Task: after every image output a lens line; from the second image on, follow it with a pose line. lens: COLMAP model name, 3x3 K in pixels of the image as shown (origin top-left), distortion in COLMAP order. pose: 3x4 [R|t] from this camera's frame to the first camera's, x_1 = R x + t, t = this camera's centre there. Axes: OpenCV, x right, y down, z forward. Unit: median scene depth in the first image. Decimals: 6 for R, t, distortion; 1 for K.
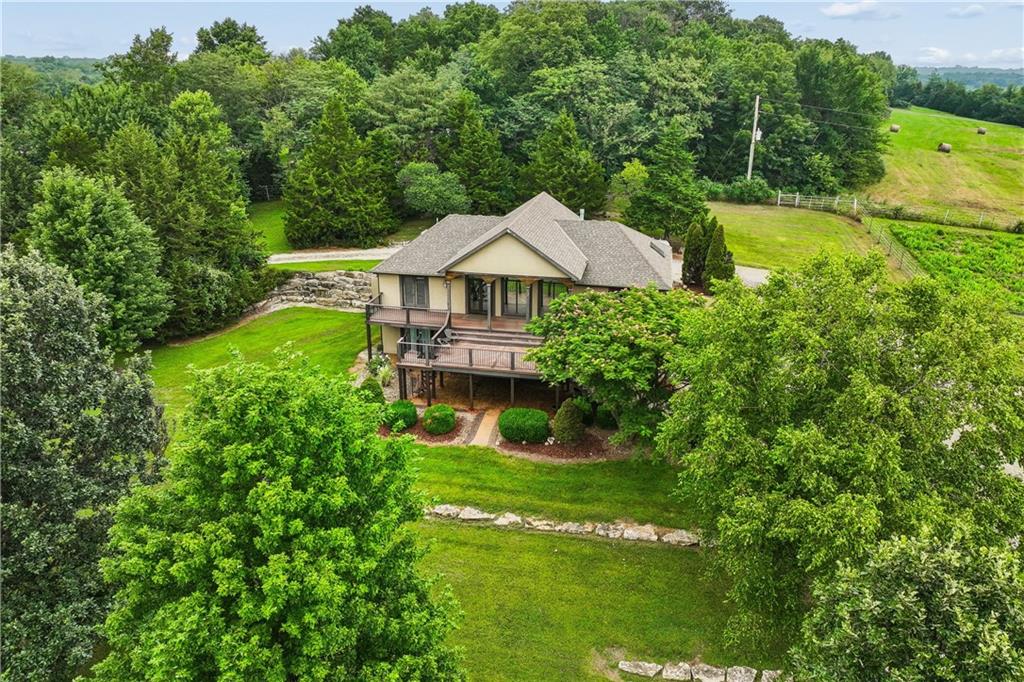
lens RADIAL K [[715.2, 0, 512.0], [0, 715.2, 341.0], [0, 0, 1]] dist [-0.002268, 0.004512]
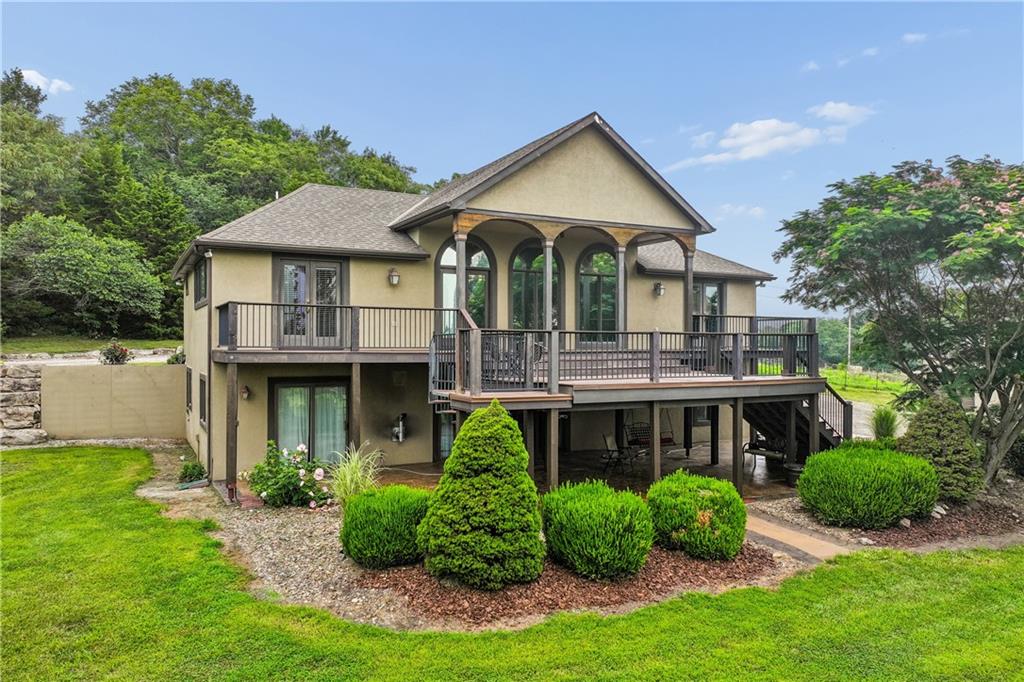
lens RADIAL K [[726.8, 0, 512.0], [0, 726.8, 341.0], [0, 0, 1]] dist [-0.002544, 0.006357]
pose [[0.773158, 0.001504, 0.634212, -0.340575], [0.221851, 0.936179, -0.272675, 0.096990], [-0.594146, 0.351521, 0.723480, 0.713842]]
